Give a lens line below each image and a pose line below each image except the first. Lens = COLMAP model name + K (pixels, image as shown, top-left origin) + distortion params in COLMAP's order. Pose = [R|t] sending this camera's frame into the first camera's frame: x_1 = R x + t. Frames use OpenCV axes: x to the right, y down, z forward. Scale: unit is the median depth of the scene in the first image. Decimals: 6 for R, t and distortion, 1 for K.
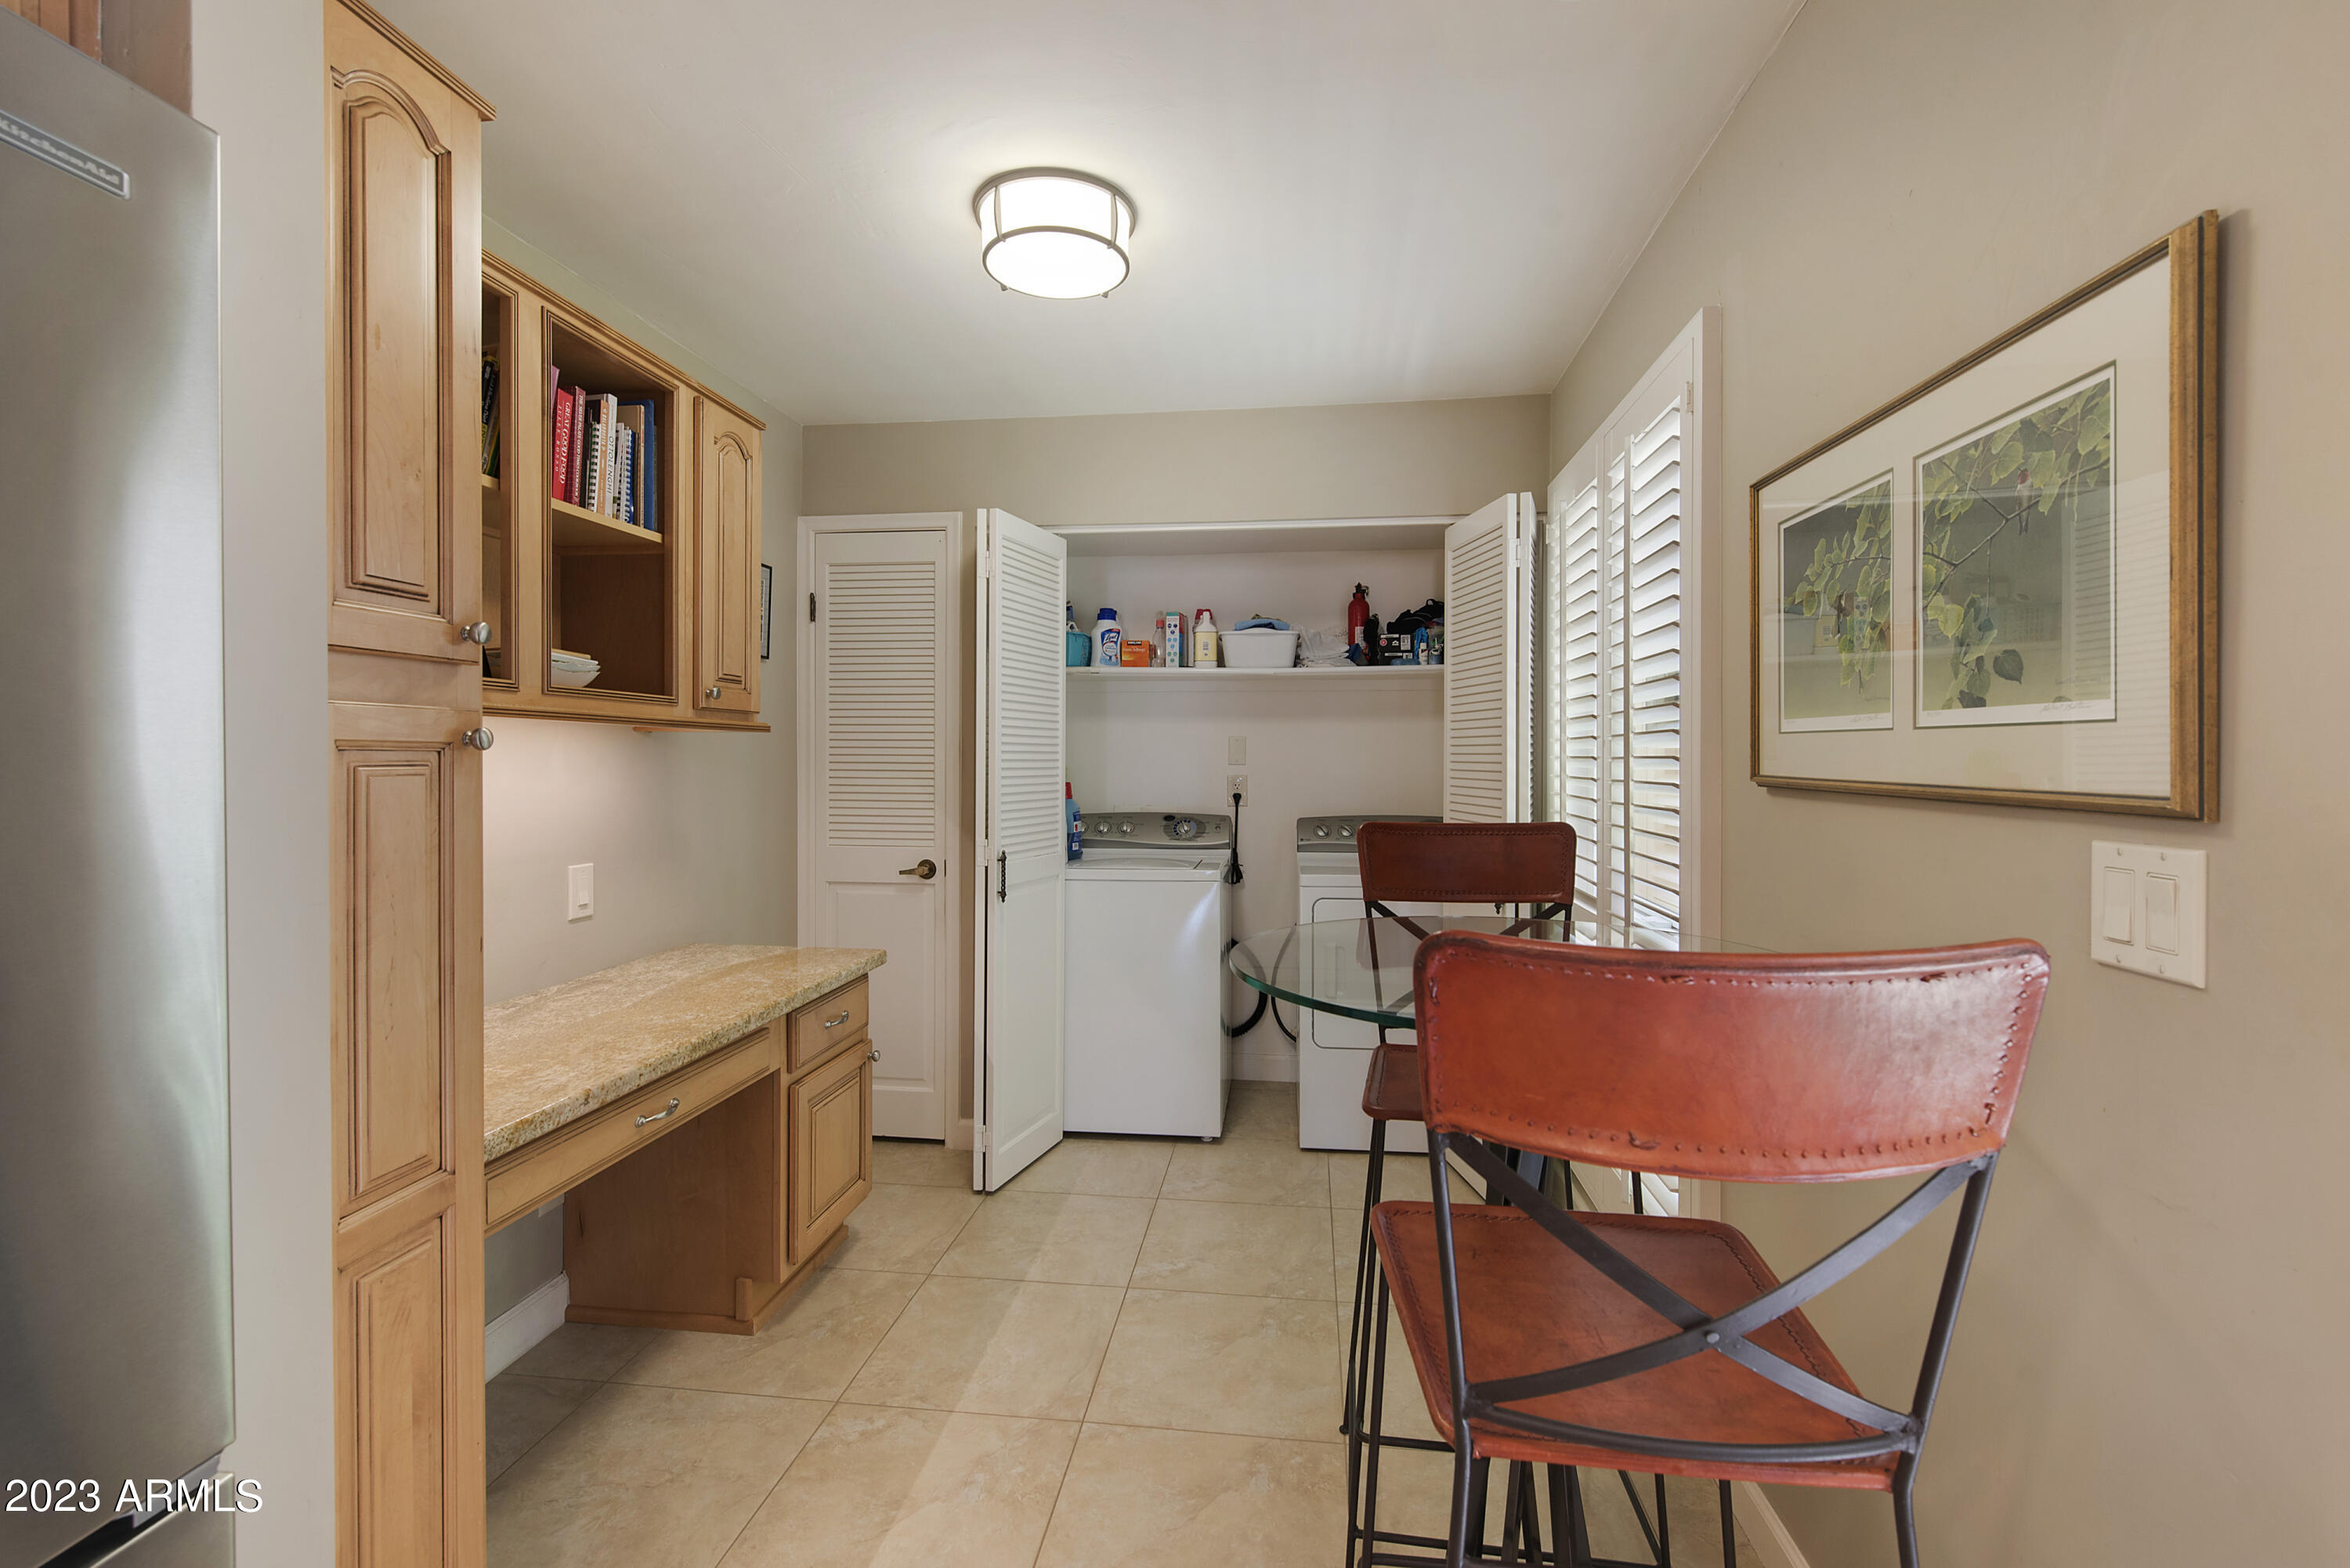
lens RADIAL K [[1035.7, 0, 1178.7], [0, 1035.7, 766.6], [0, 0, 1]] dist [0.001937, 0.001073]
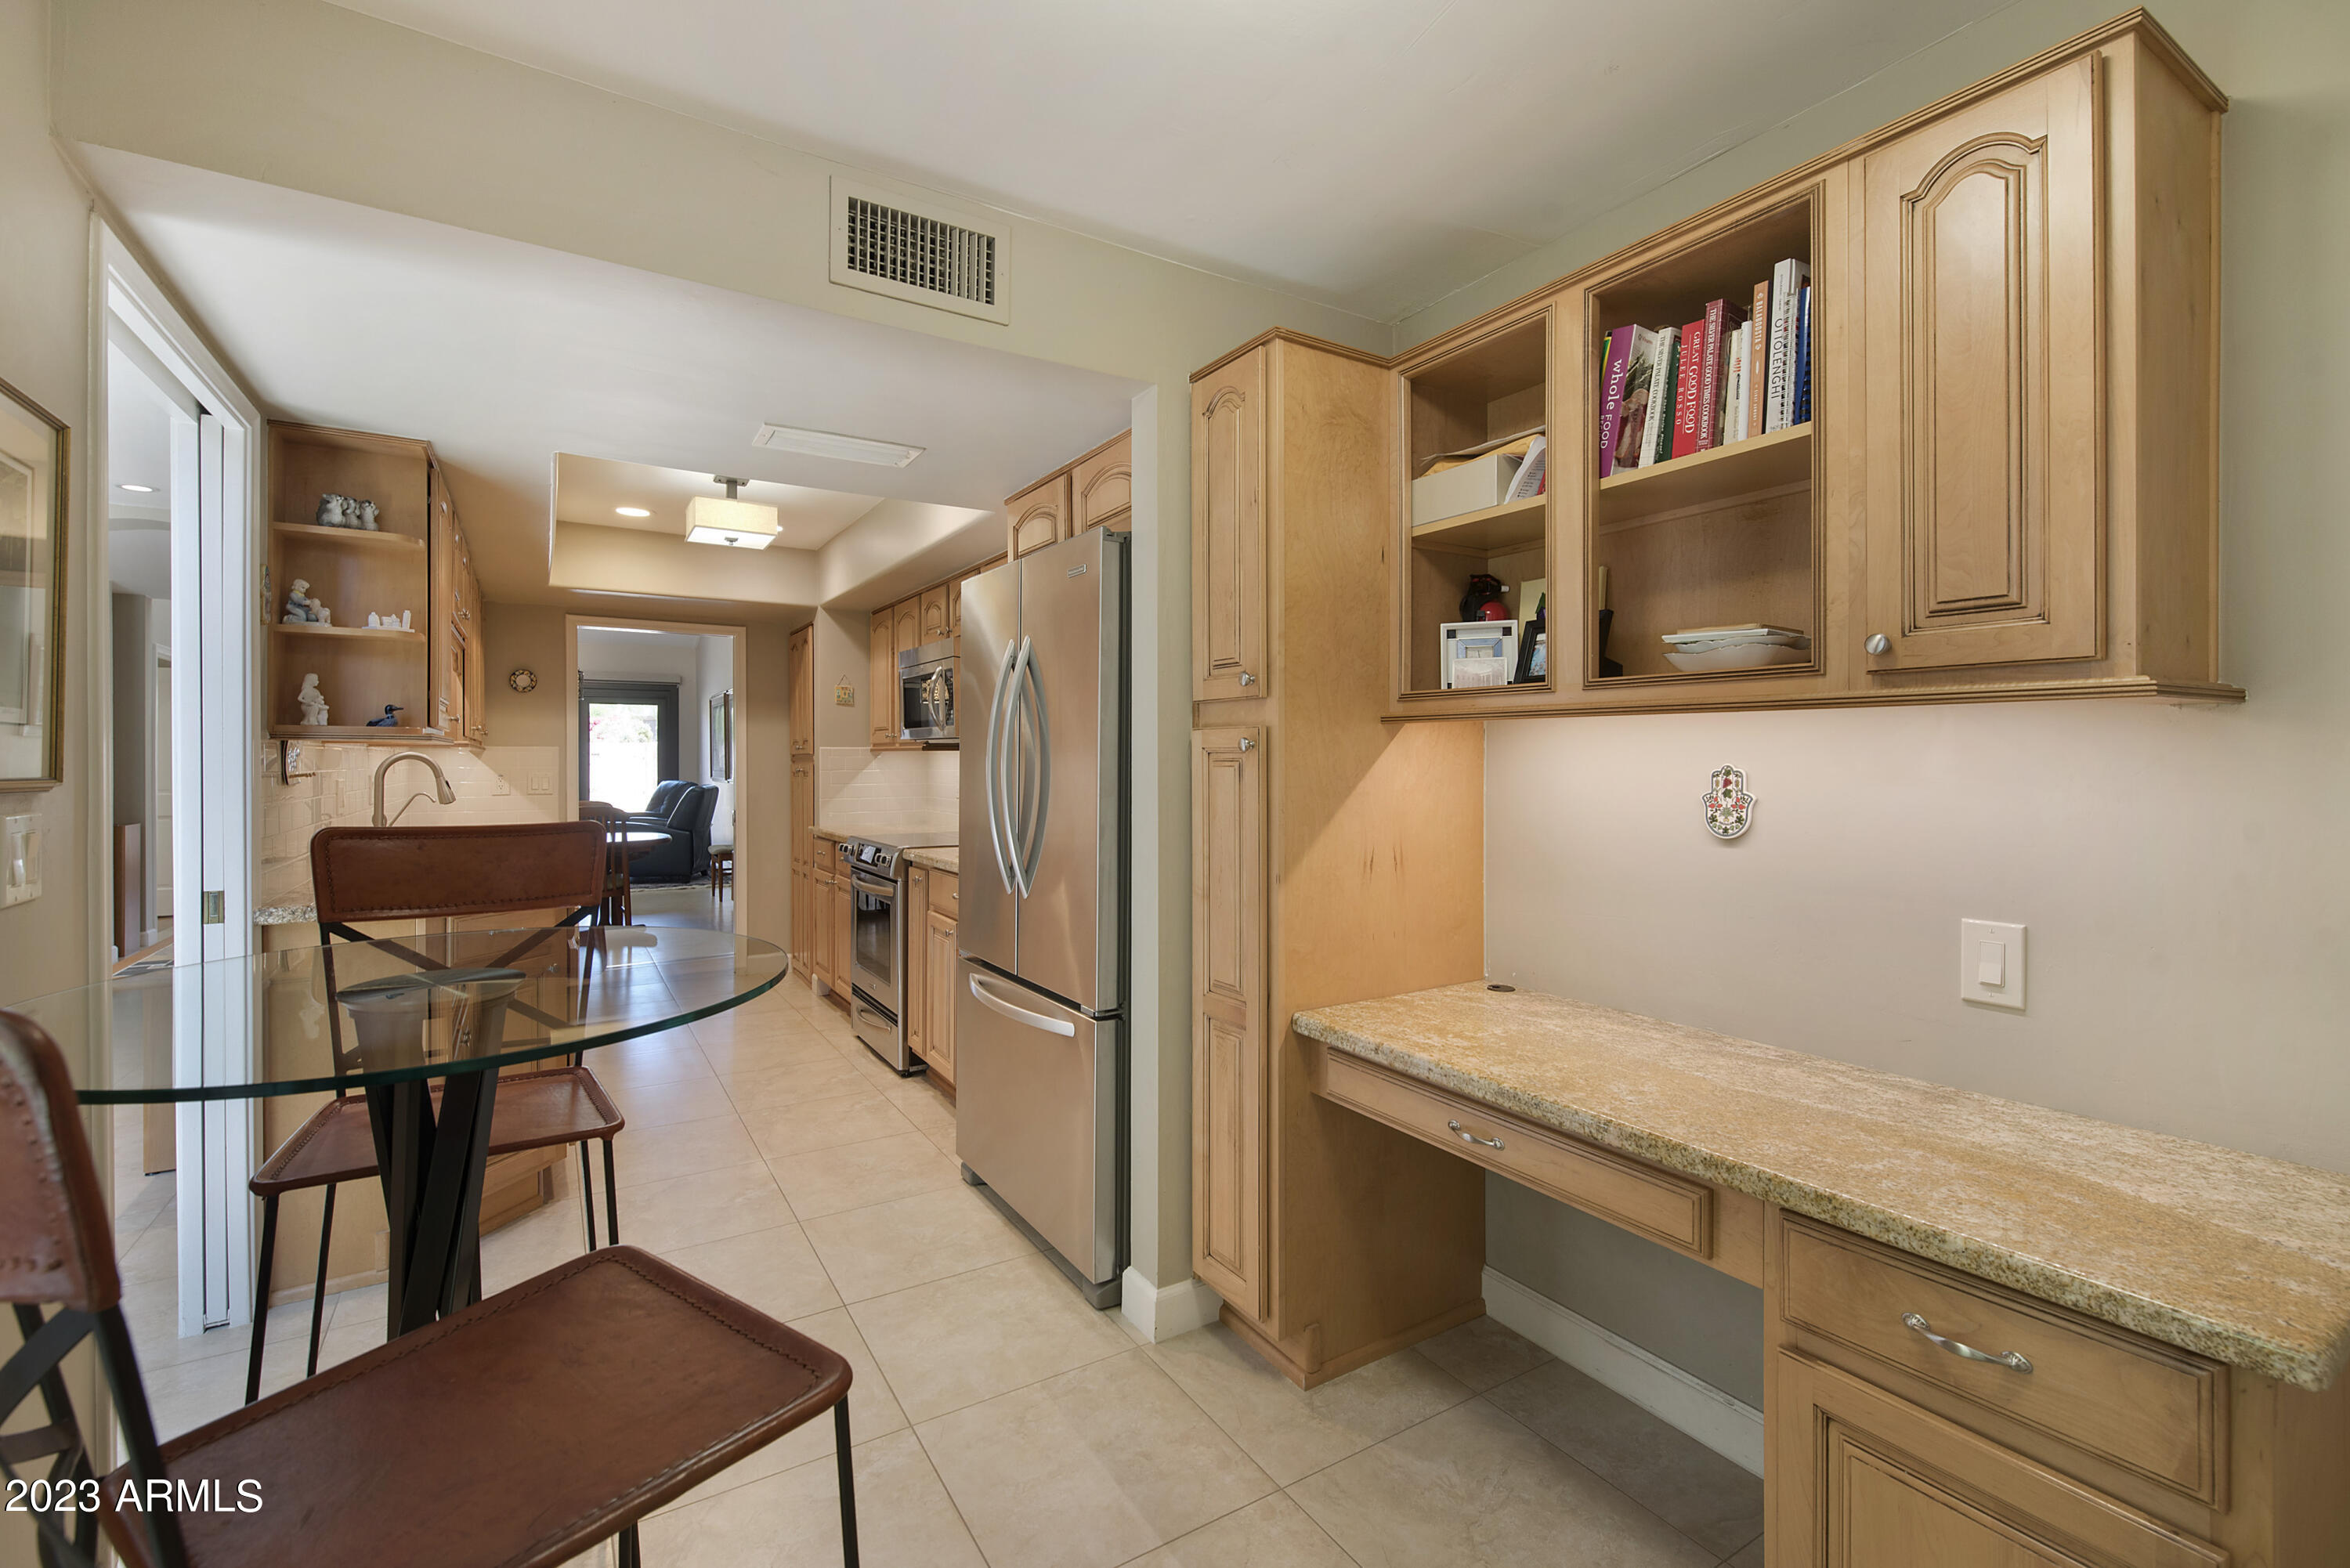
lens RADIAL K [[1035.7, 0, 1184.1], [0, 1035.7, 755.2], [0, 0, 1]] dist [0.001937, 0.001073]
pose [[-0.779282, -0.002316, -0.626669, 0.258241], [-0.004967, 0.999985, 0.002481, -0.008746], [0.626653, 0.005046, -0.779282, 1.398314]]
